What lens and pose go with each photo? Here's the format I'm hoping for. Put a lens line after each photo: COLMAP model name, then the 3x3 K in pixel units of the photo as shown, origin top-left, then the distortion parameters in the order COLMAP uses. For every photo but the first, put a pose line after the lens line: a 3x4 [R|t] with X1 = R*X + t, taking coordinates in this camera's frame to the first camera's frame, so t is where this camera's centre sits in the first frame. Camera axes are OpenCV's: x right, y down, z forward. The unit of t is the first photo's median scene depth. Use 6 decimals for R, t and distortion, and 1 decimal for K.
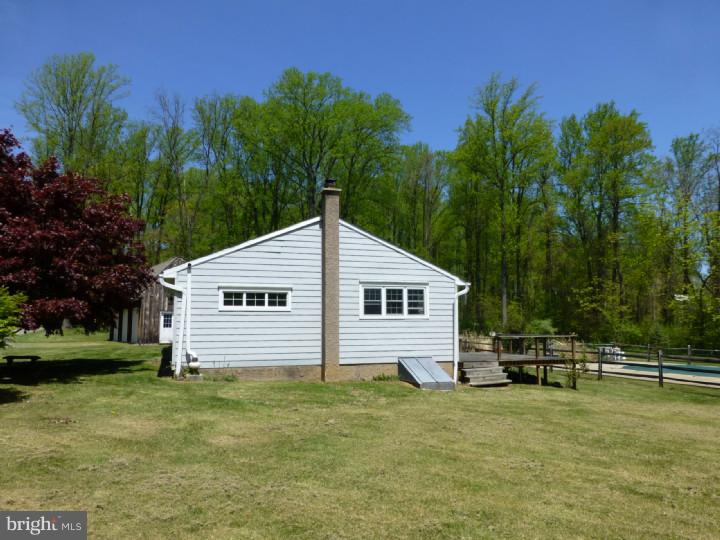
lens RADIAL K [[536.7, 0, 362.4], [0, 536.7, 272.2], [0, 0, 1]] dist [-0.007249, 0.071842]
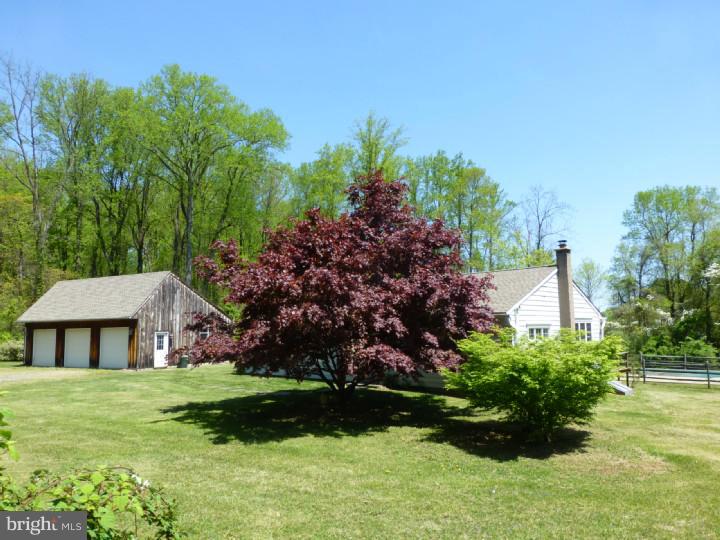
lens RADIAL K [[536.7, 0, 362.4], [0, 536.7, 272.2], [0, 0, 1]] dist [-0.007249, 0.071842]
pose [[0.888462, 0.041295, 0.457089, -1.027071], [-0.035890, 0.999145, -0.020507, -0.046181], [-0.457545, 0.001814, 0.889185, 0.075714]]
